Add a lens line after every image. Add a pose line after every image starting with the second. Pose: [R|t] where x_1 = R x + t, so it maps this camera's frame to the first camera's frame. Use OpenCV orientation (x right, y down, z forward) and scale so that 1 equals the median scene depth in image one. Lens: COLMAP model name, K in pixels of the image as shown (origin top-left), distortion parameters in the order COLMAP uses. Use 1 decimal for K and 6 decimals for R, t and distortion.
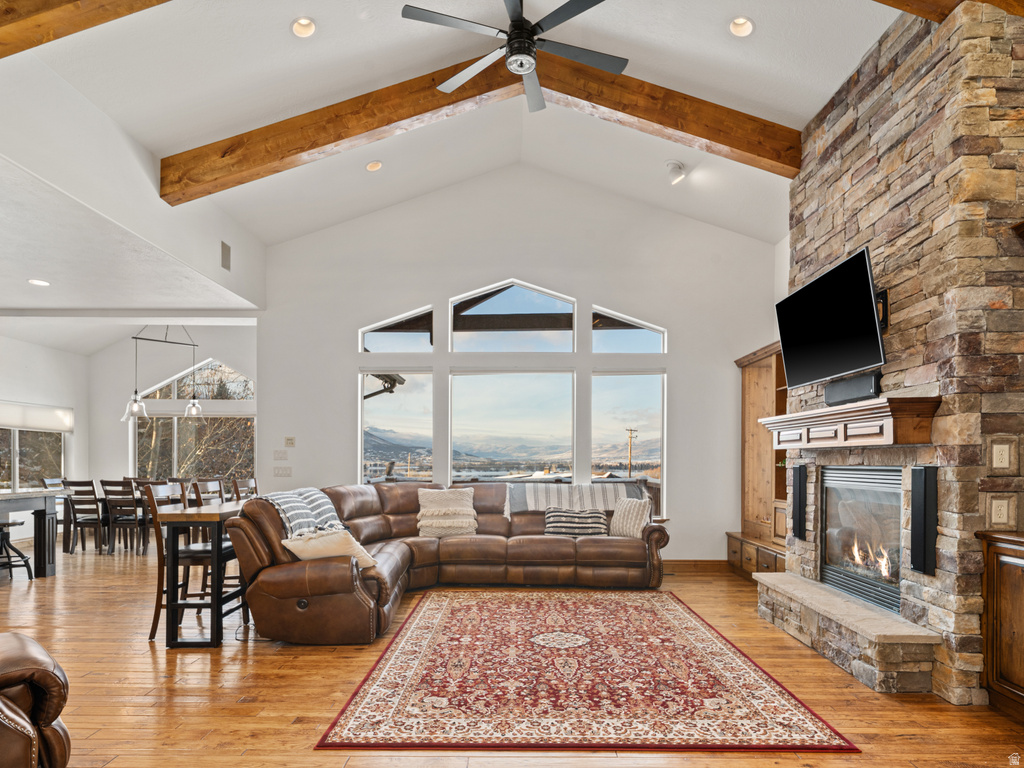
lens RADIAL K [[565.7, 0, 515.5], [0, 565.7, 463.5], [0, 0, 1]] dist [-0.004512, 0.003697]
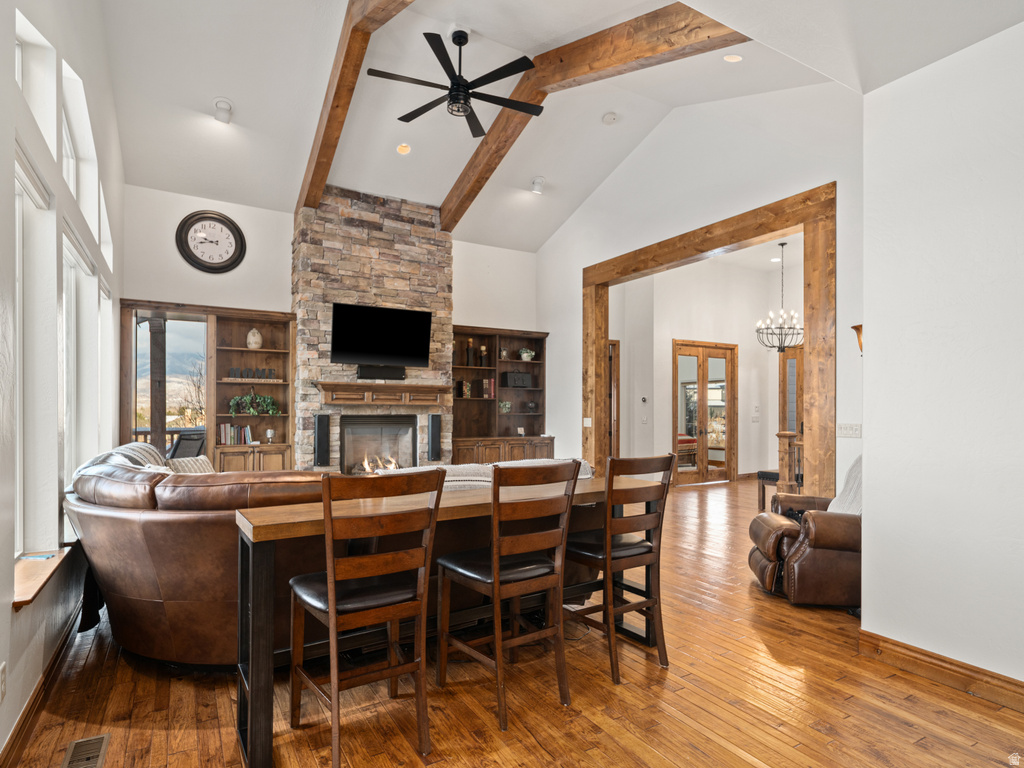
lens RADIAL K [[565.7, 0, 507.4], [0, 565.7, 403.4], [0, 0, 1]] dist [-0.004512, 0.003697]
pose [[-0.513257, 0.001860, 0.858233, -1.137593], [-0.003485, 0.999985, -0.004251, -0.025314], [-0.858228, -0.005173, -0.513242, 1.547692]]
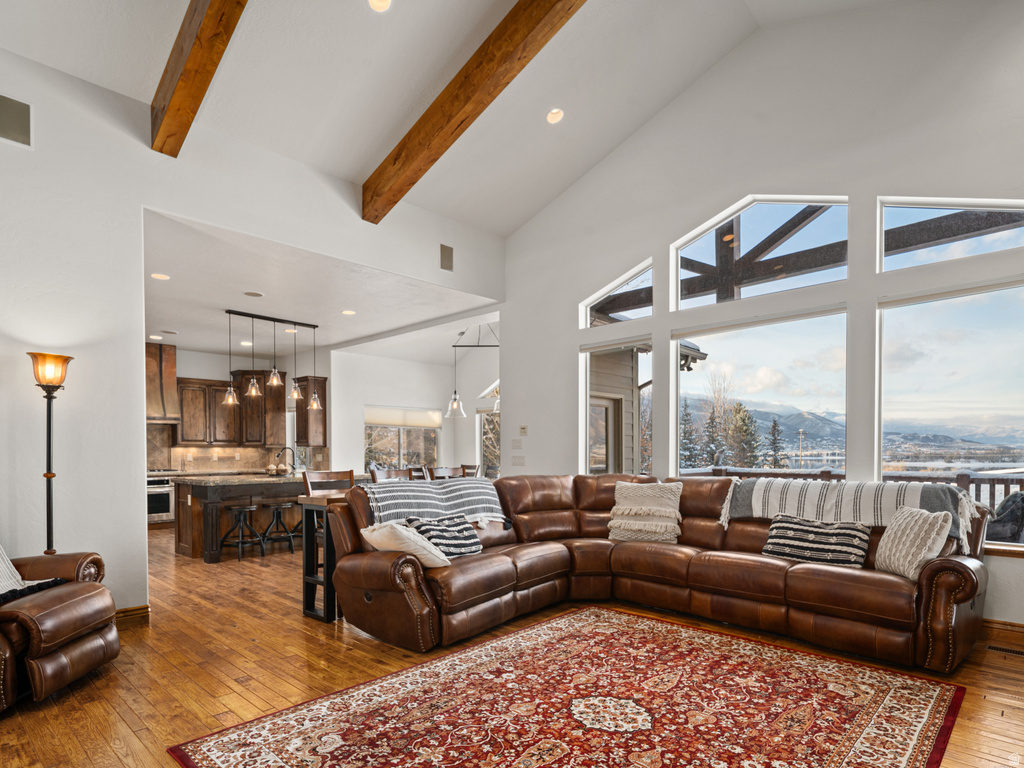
lens RADIAL K [[565.7, 0, 520.0], [0, 565.7, 463.0], [0, 0, 1]] dist [-0.004512, 0.003697]
pose [[0.735777, 0.008466, -0.677171, 0.451121], [0.004341, 0.999842, 0.017217, 0.002294], [0.677210, -0.015607, 0.735624, 0.435842]]
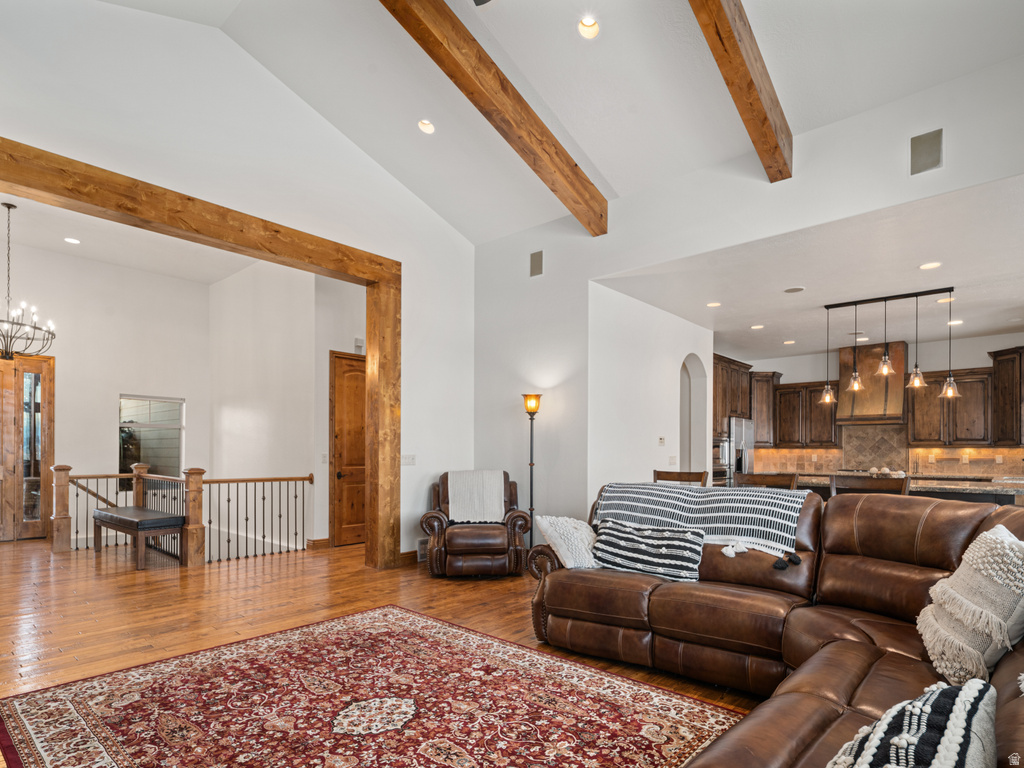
lens RADIAL K [[565.7, 0, 526.7], [0, 565.7, 458.0], [0, 0, 1]] dist [-0.004512, 0.003697]
pose [[-0.653892, 0.002030, -0.756585, 0.463145], [-0.008246, 0.999918, 0.009810, 0.001688], [0.756543, 0.012654, -0.653821, 1.559343]]
